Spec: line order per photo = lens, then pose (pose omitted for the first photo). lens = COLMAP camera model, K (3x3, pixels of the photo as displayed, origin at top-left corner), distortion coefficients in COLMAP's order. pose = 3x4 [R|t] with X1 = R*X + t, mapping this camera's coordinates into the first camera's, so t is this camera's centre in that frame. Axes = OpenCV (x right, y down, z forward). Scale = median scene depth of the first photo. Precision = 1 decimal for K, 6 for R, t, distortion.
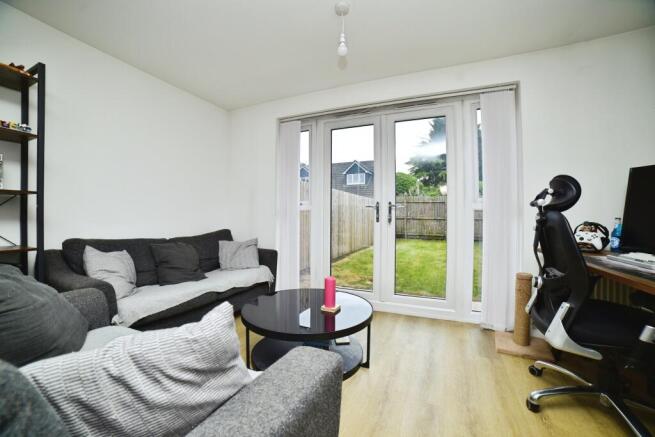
lens RADIAL K [[271.1, 0, 327.5], [0, 271.1, 218.5], [0, 0, 1]] dist [-0.088807, 0.038940]
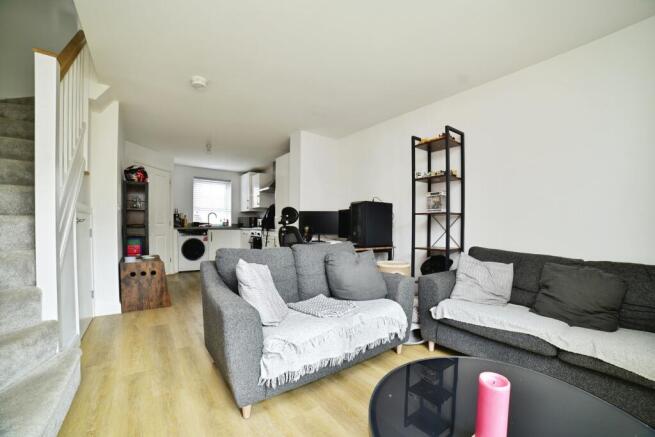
lens RADIAL K [[276.7, 0, 328.4], [0, 276.7, 229.6], [0, 0, 1]] dist [-0.001245, 0.004437]
pose [[-0.453723, 0.003397, -0.891136, 0.371682], [-0.013202, 0.999857, 0.010533, -0.007031], [0.891045, 0.016544, -0.453614, 0.674451]]
